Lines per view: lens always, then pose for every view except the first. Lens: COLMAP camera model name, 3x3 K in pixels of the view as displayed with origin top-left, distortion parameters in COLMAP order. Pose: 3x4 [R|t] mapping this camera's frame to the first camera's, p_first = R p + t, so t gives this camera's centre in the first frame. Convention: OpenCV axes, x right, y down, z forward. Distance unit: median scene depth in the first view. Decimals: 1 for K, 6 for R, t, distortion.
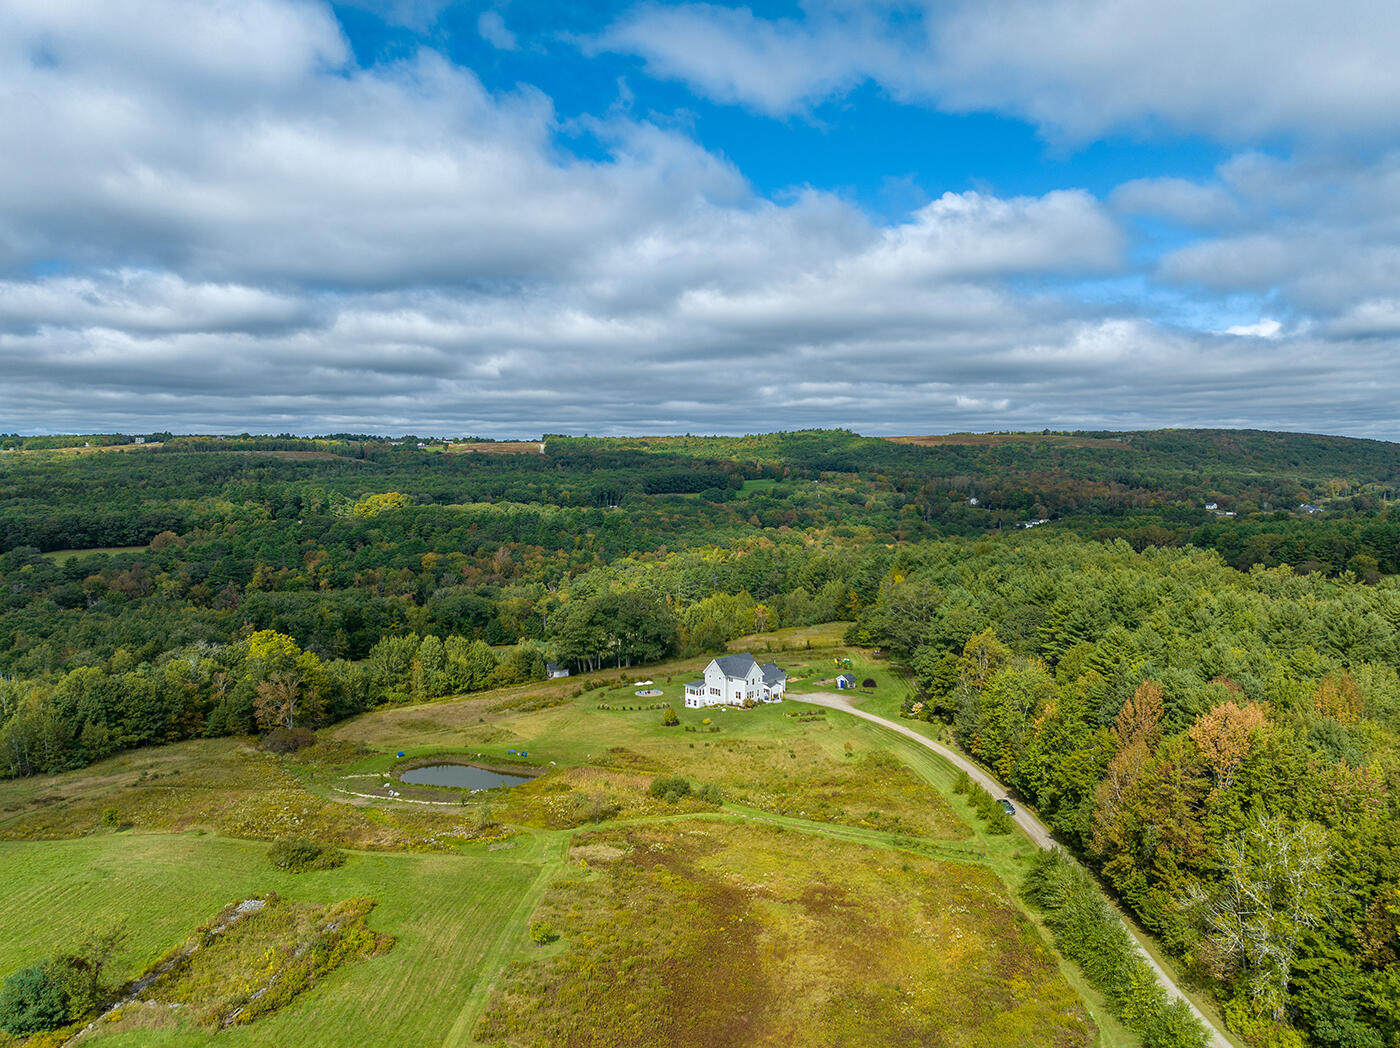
lens RADIAL K [[979.7, 0, 699.4], [0, 979.7, 521.2], [0, 0, 1]] dist [-0.002623, -0.000074]
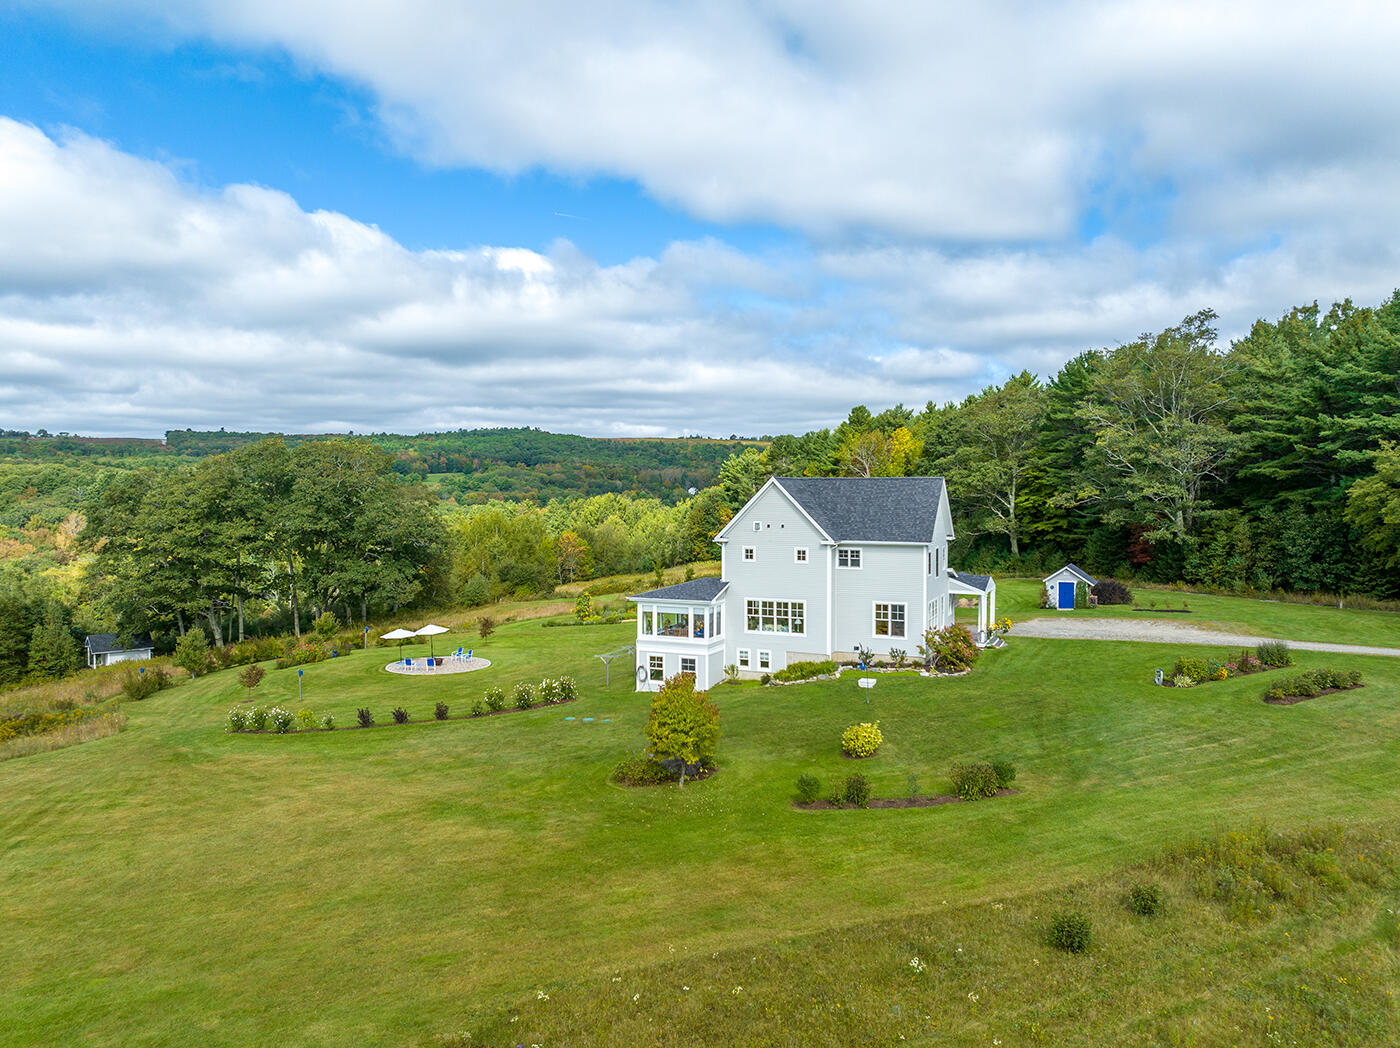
lens RADIAL K [[979.7, 0, 699.8], [0, 979.7, 526.0], [0, 0, 1]] dist [-0.002623, -0.000074]
pose [[0.943879, -0.010708, 0.330119, -0.072522], [0.017215, 0.999711, -0.016794, 0.142607], [-0.329843, 0.021534, 0.943790, 0.715659]]
